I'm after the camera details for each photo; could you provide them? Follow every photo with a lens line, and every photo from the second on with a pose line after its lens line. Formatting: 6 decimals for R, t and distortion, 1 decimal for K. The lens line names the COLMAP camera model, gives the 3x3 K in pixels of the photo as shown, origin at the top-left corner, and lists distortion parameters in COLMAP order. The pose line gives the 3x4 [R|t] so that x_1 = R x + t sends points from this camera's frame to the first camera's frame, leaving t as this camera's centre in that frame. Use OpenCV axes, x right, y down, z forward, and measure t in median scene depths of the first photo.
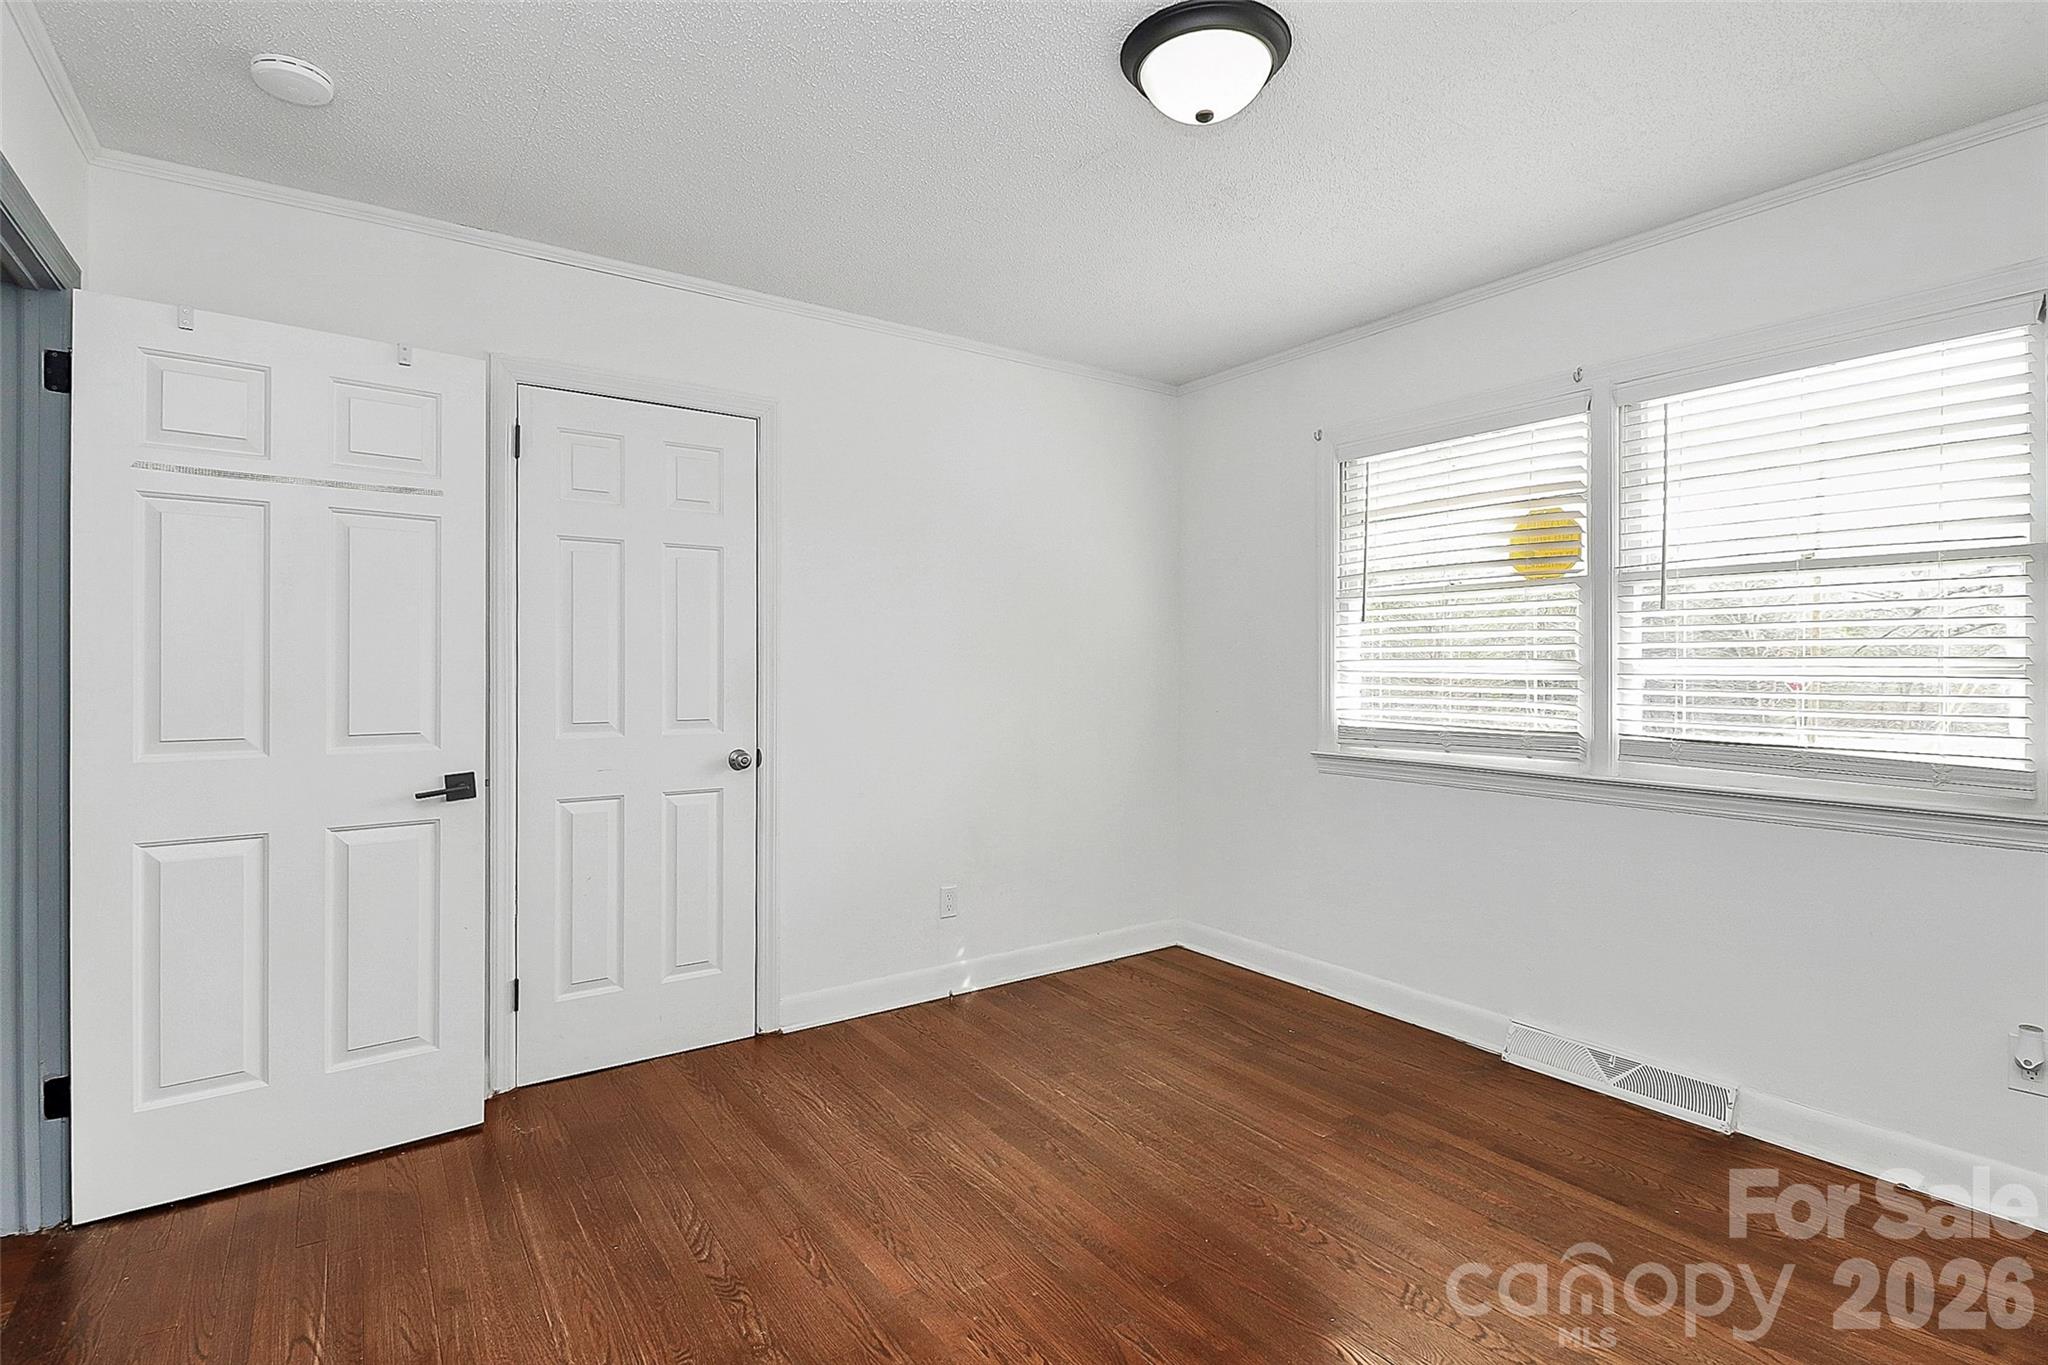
lens RADIAL K [[990.7, 0, 1019.7], [0, 990.7, 667.2], [0, 0, 1]] dist [0.004600, -0.014557]
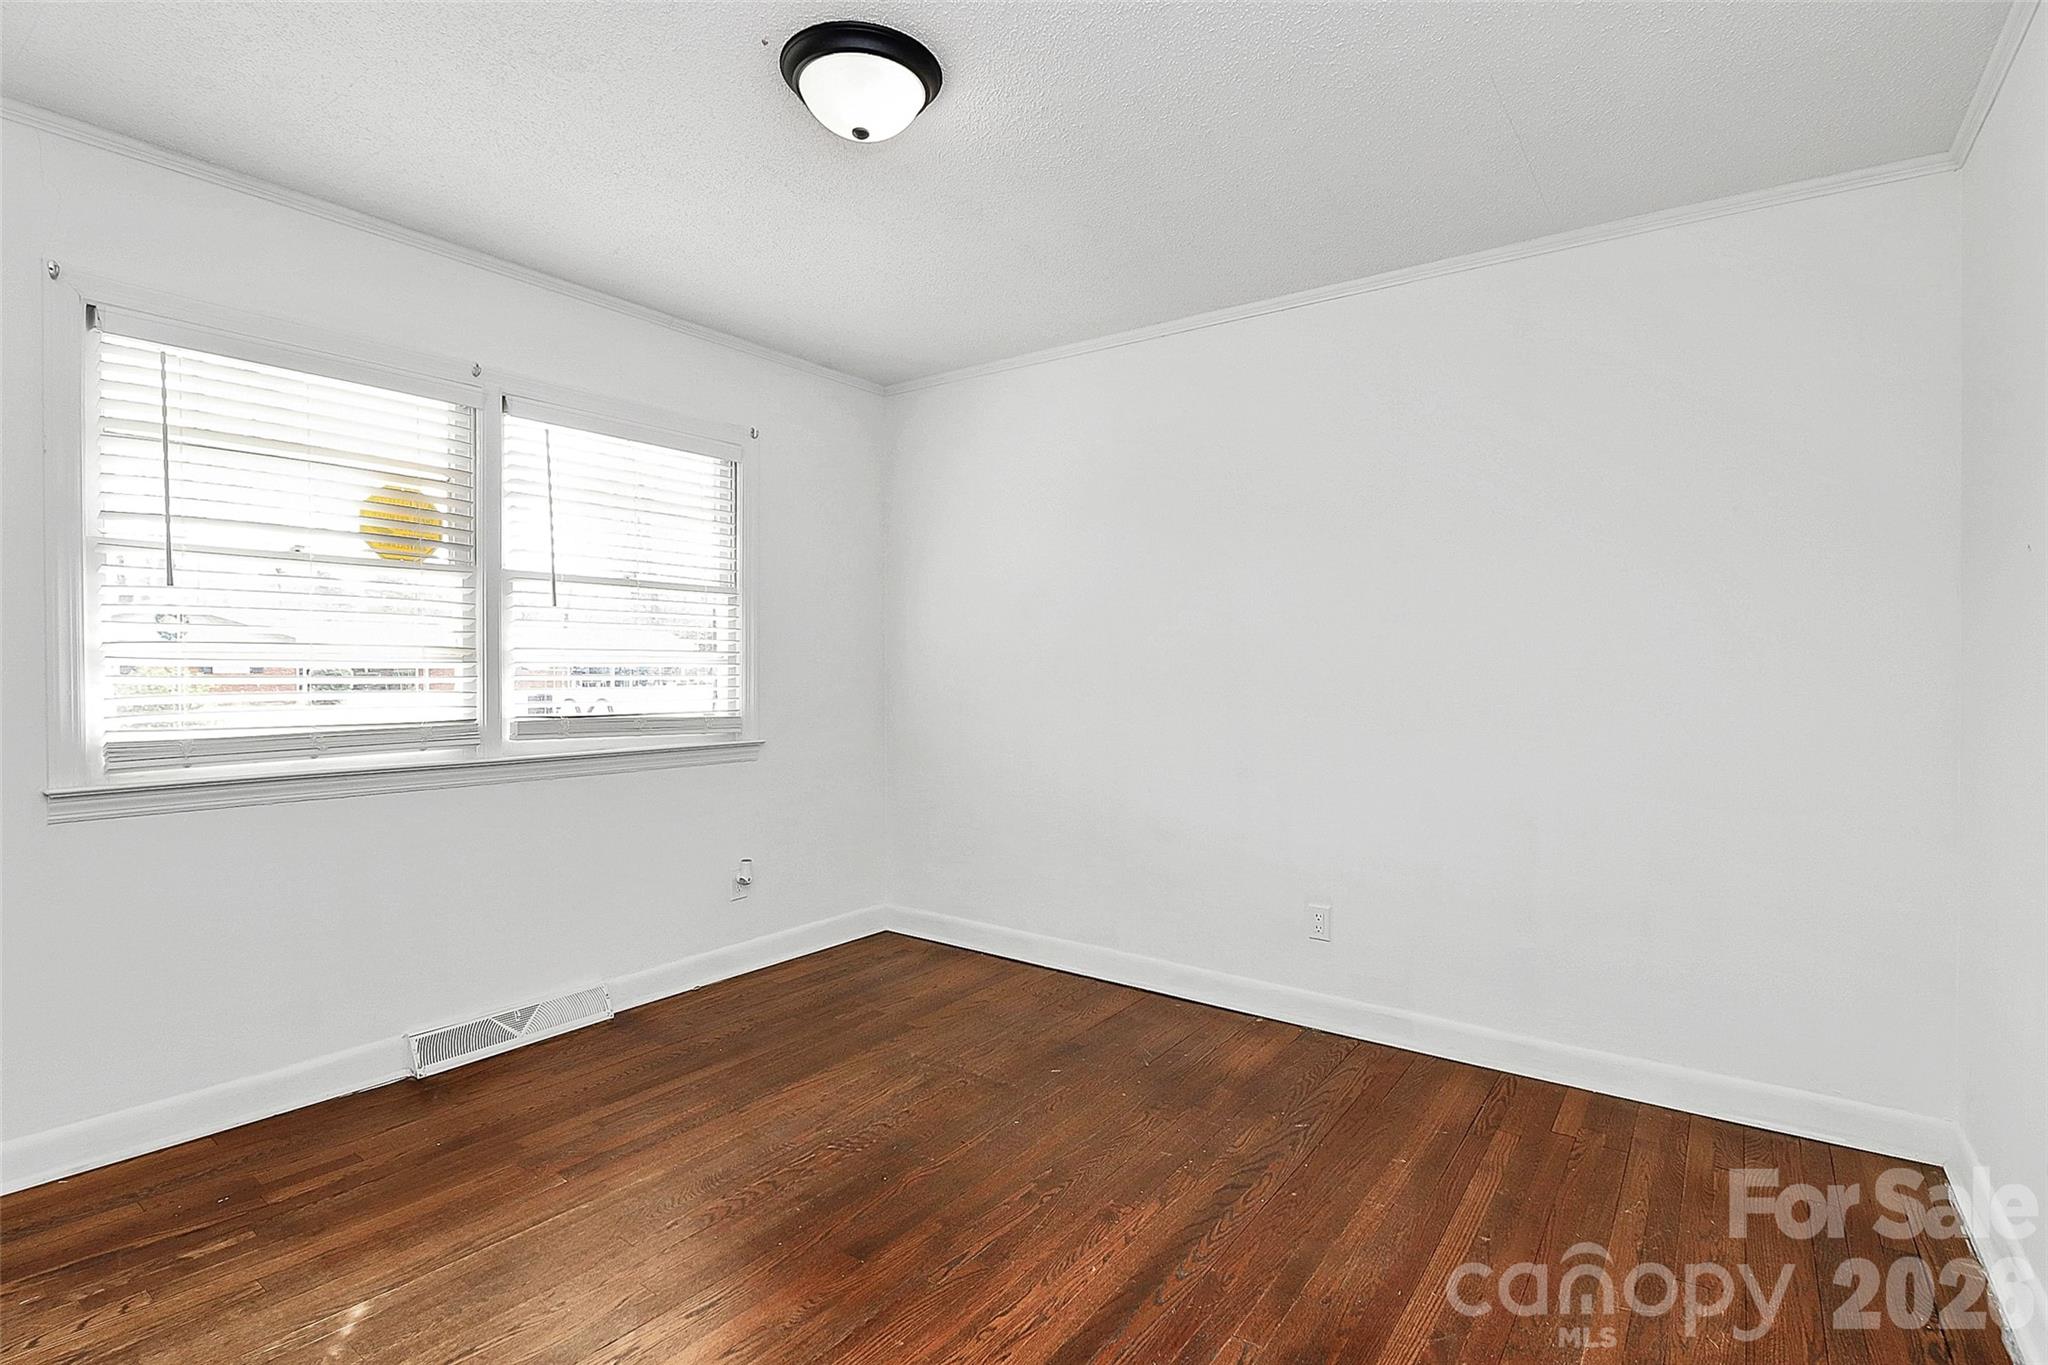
lens RADIAL K [[990.7, 0, 1019.7], [0, 990.7, 667.2], [0, 0, 1]] dist [0.004600, -0.014557]
pose [[-0.338494, -0.009444, 0.940921, -0.573270], [-0.008970, 0.999937, 0.006809, 0.000365], [-0.940926, -0.006136, -0.338557, 0.789897]]
